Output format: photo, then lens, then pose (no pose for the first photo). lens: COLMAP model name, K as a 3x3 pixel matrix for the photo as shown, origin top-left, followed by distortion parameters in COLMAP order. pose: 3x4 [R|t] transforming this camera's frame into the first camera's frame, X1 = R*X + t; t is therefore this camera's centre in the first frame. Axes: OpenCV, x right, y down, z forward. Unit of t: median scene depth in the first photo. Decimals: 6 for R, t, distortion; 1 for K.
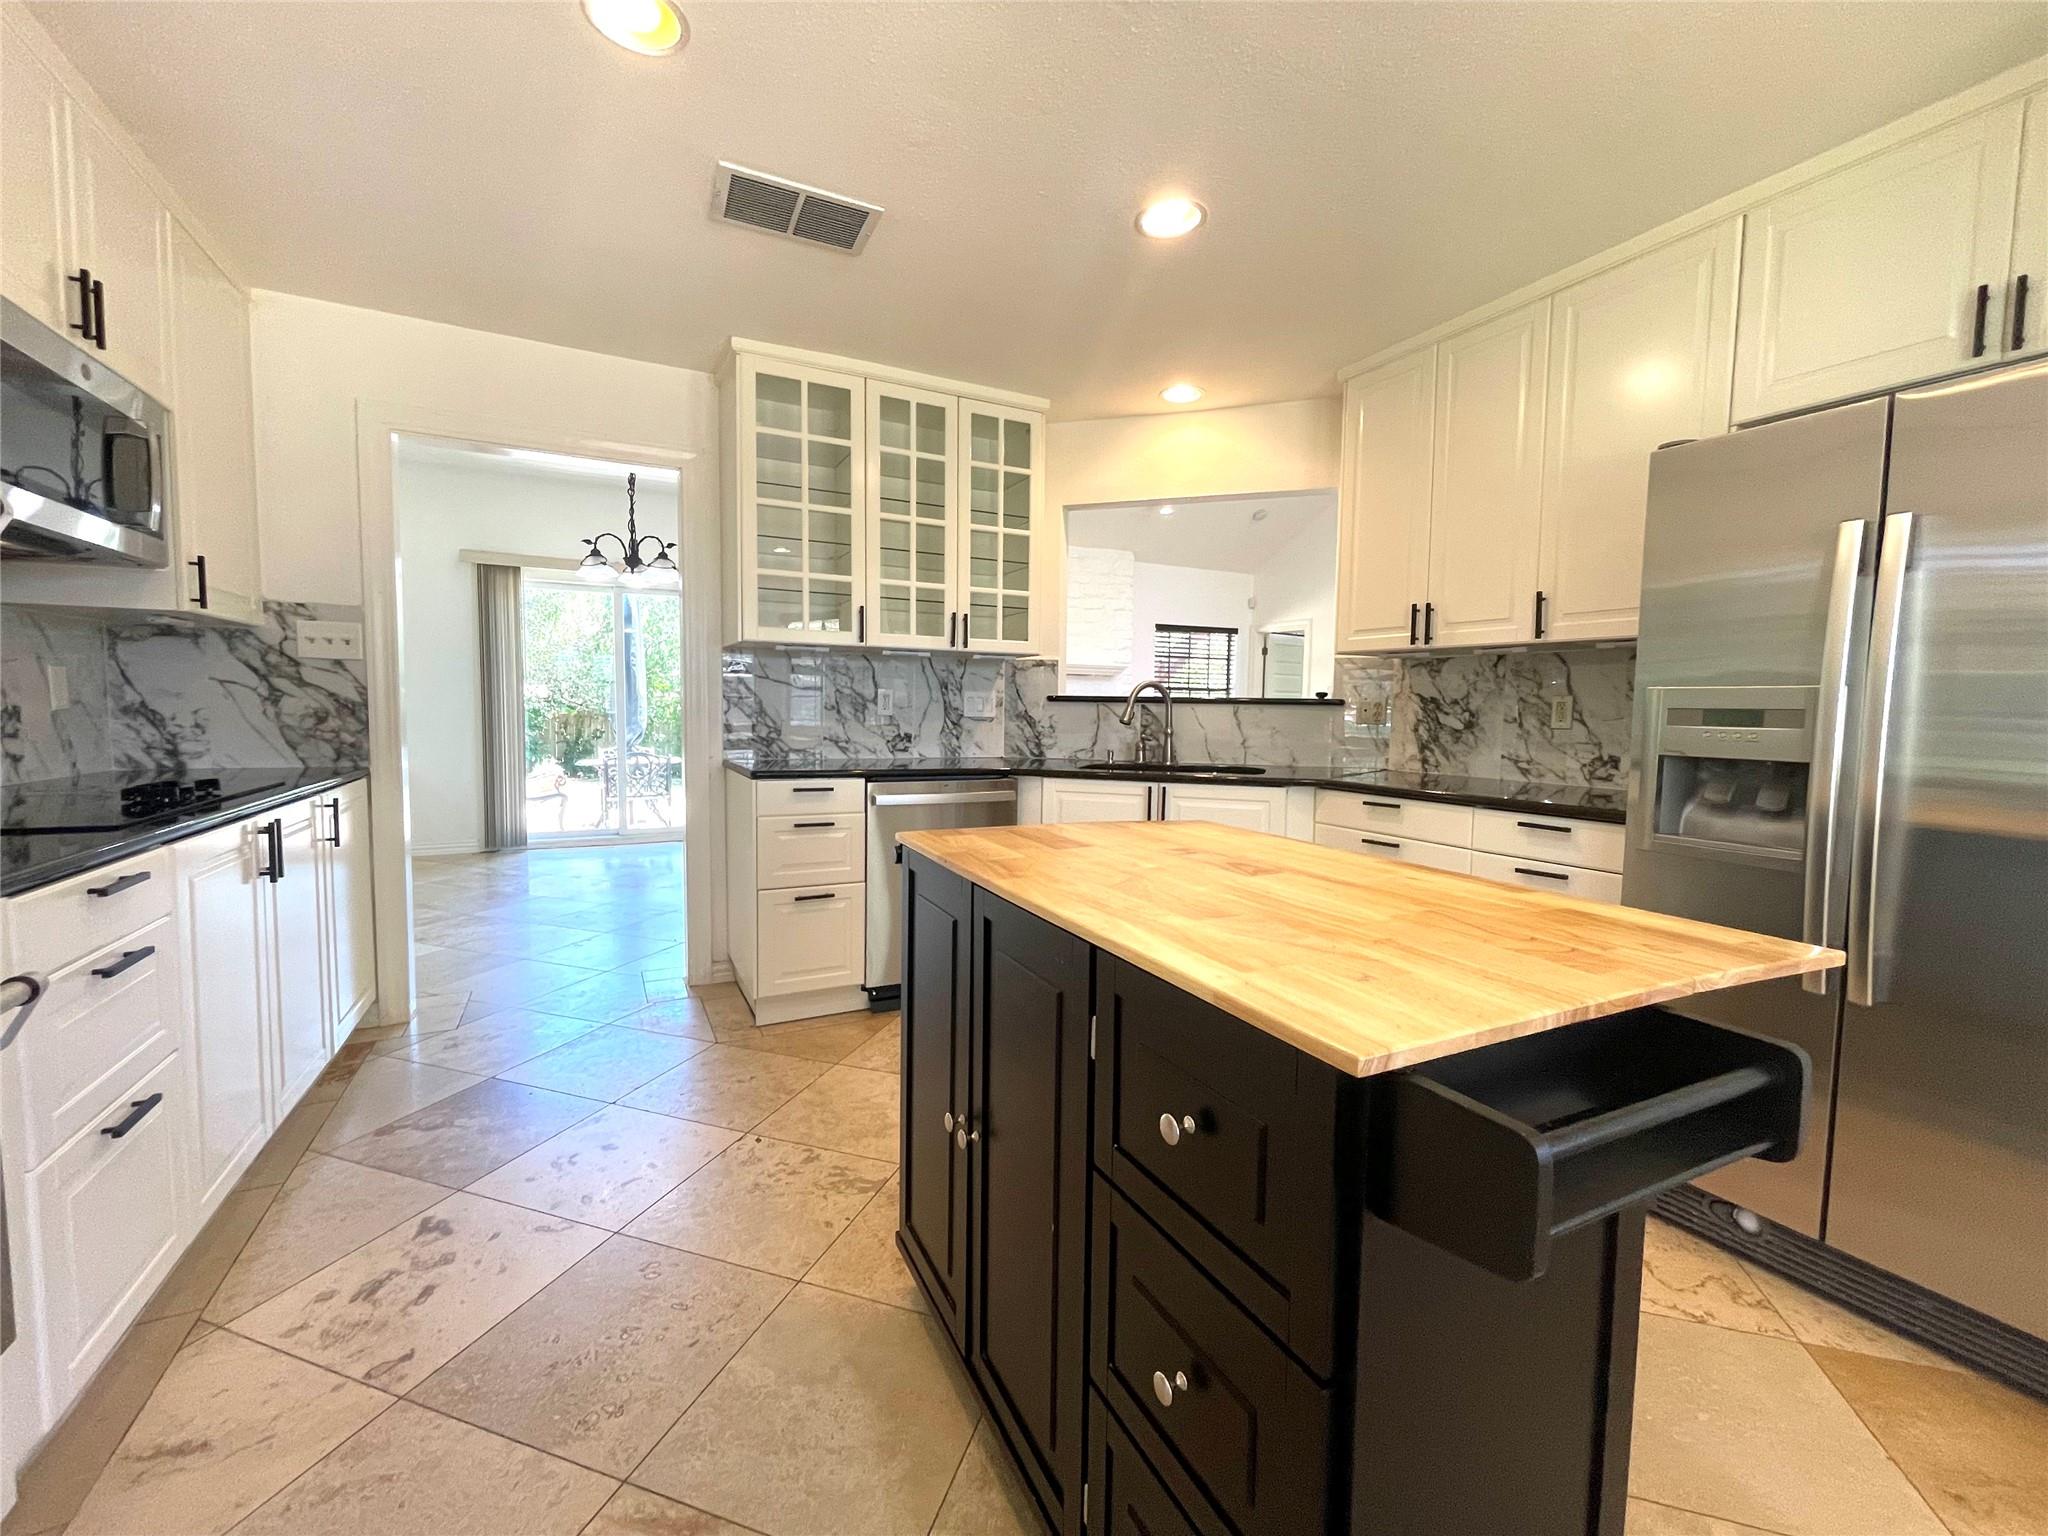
lens RADIAL K [[834.8, 0, 1026.9], [0, 834.8, 765.3], [0, 0, 1]] dist [-0.004466, -0.000003]
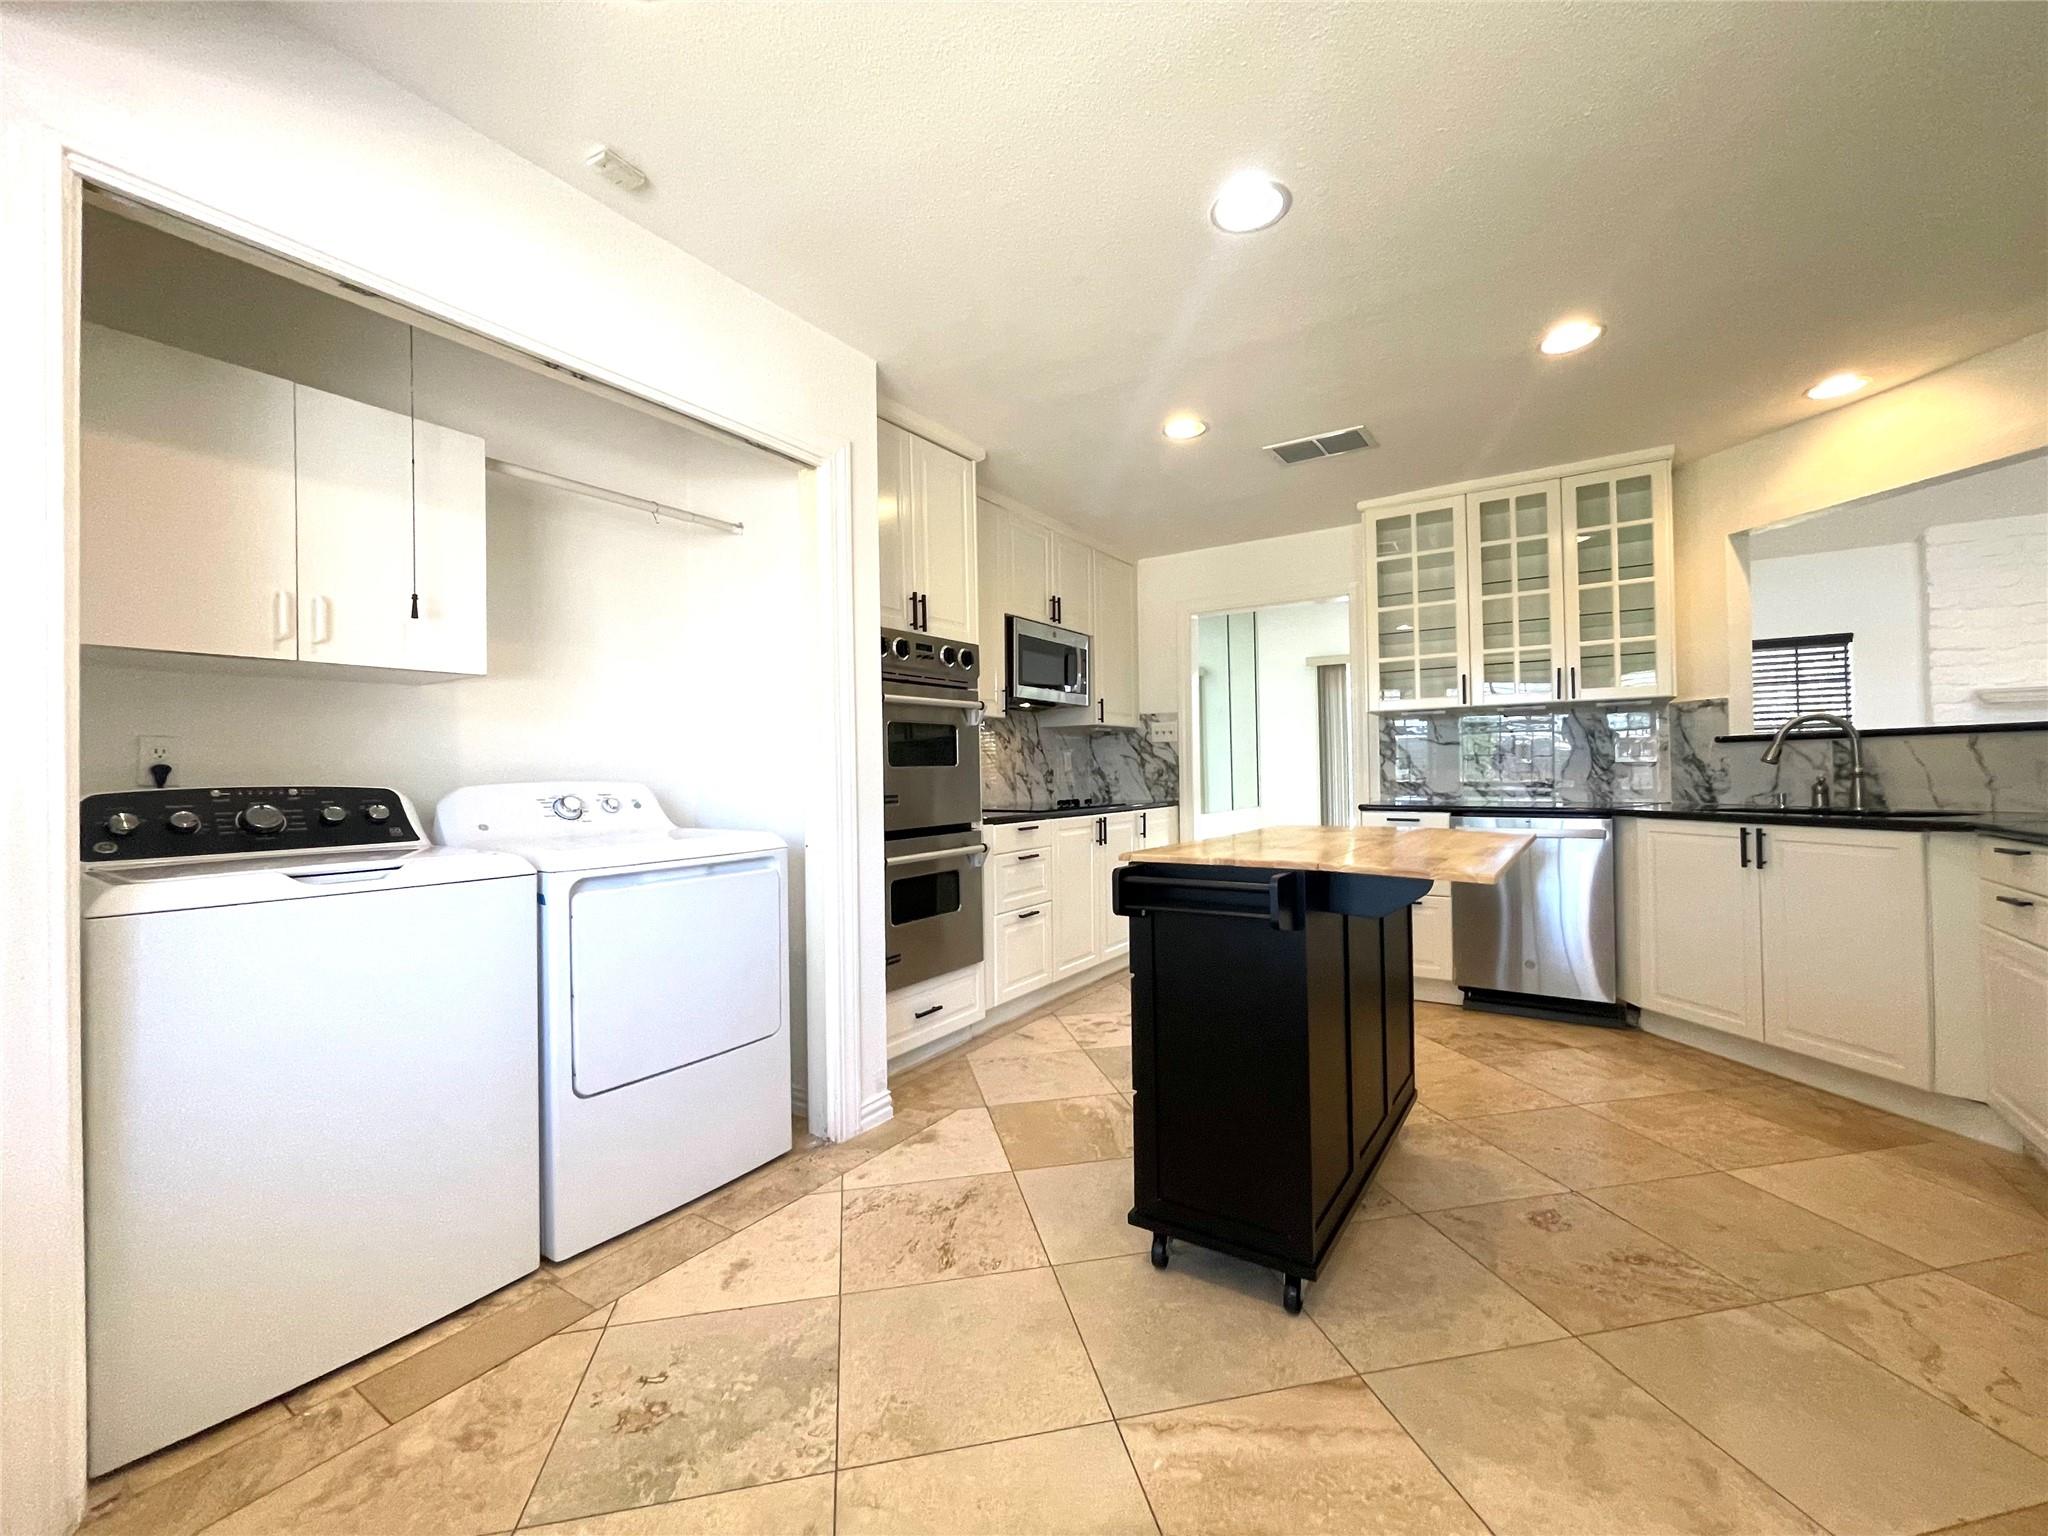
lens RADIAL K [[834.8, 0, 1026.9], [0, 834.8, 765.3], [0, 0, 1]] dist [-0.004466, -0.000003]
pose [[0.495182, -0.032922, -0.868165, 0.539131], [-0.038509, 0.997468, -0.059789, 0.040621], [0.867935, 0.063038, 0.492661, -0.157618]]
